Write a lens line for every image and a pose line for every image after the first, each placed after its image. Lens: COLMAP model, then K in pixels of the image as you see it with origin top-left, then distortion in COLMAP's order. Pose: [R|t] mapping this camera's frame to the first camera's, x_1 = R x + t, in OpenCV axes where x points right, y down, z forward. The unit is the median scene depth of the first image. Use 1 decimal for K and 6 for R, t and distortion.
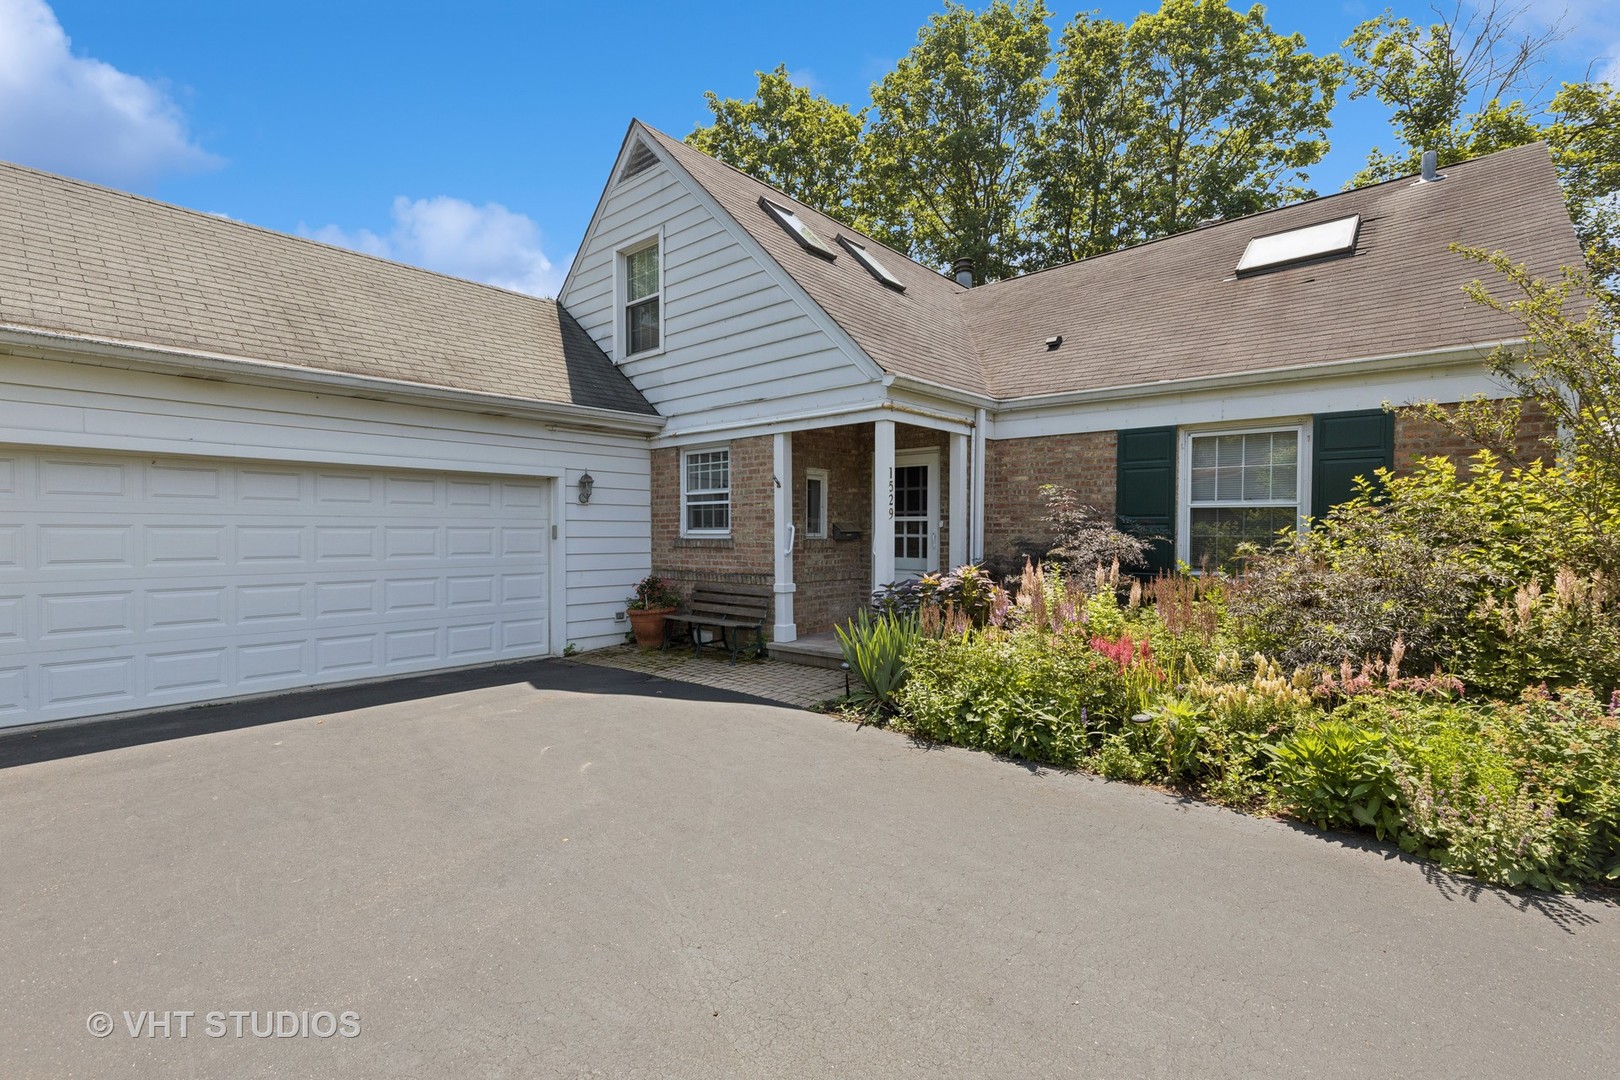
lens RADIAL K [[741.1, 0, 813.3], [0, 741.1, 535.5], [0, 0, 1]] dist [0.005651, -0.000498]
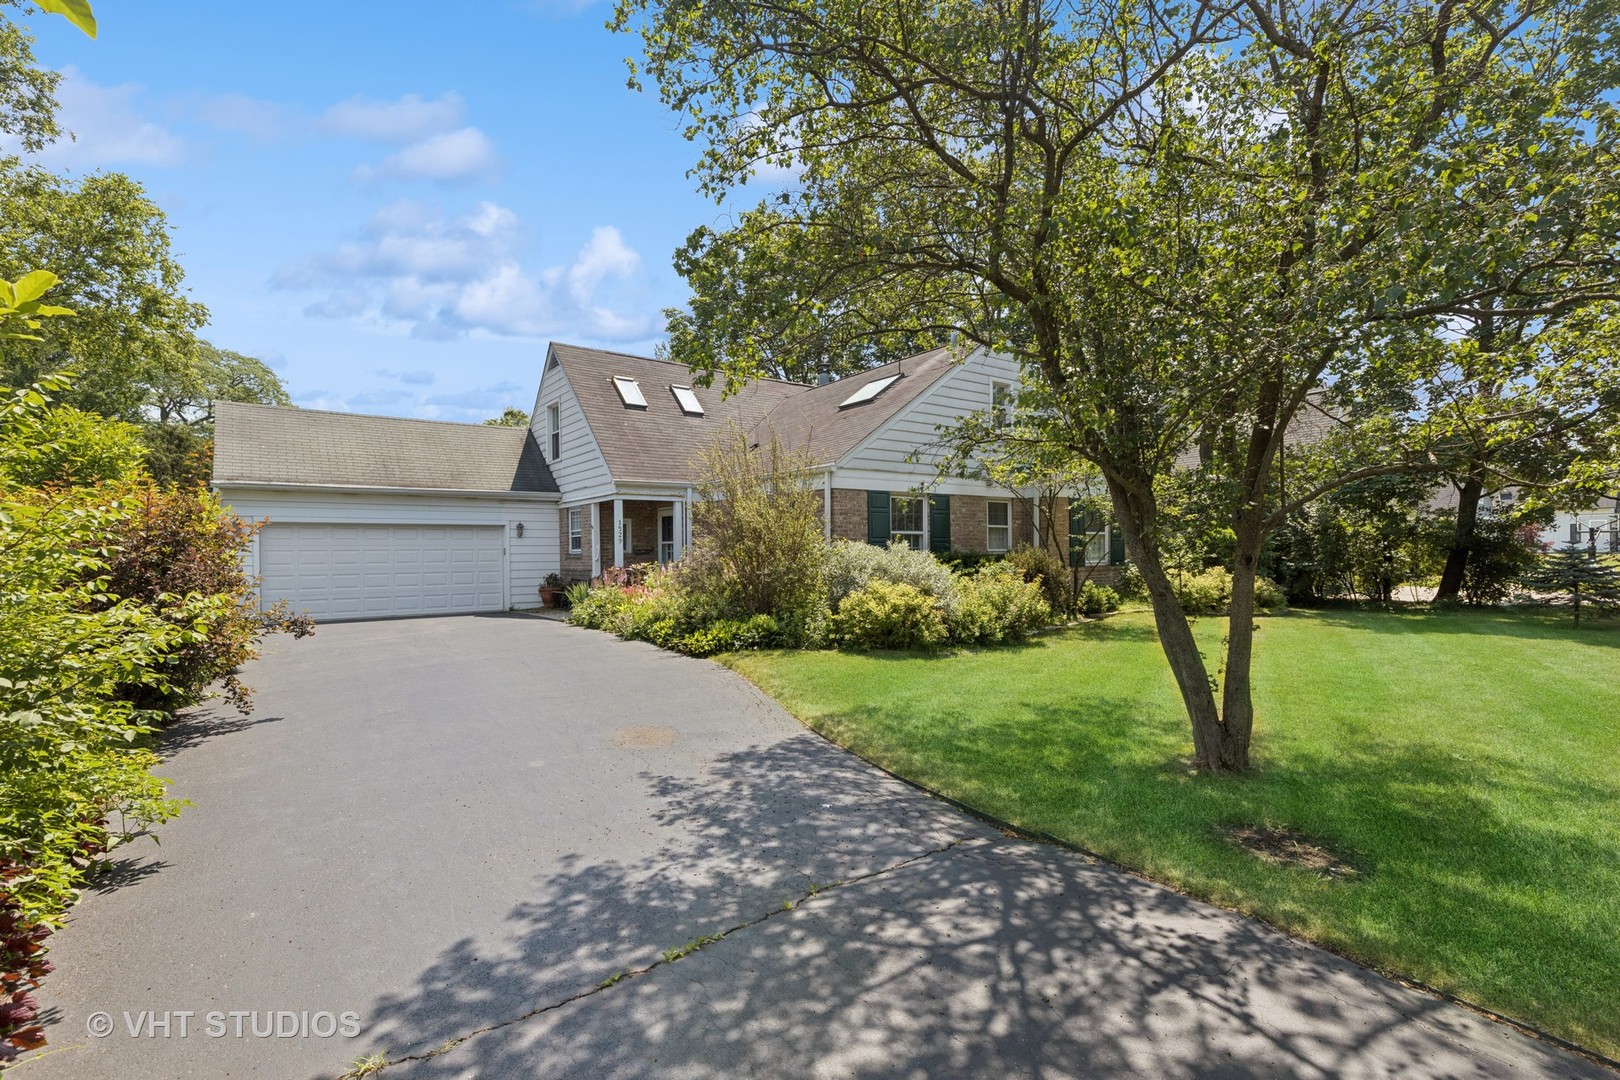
lens RADIAL K [[741.1, 0, 806.8], [0, 741.1, 547.5], [0, 0, 1]] dist [0.005651, -0.000498]
pose [[0.981101, -0.015973, -0.192837, 0.866818], [0.014074, 0.999838, -0.011212, 0.019098], [0.192985, 0.008287, 0.981167, -0.865483]]
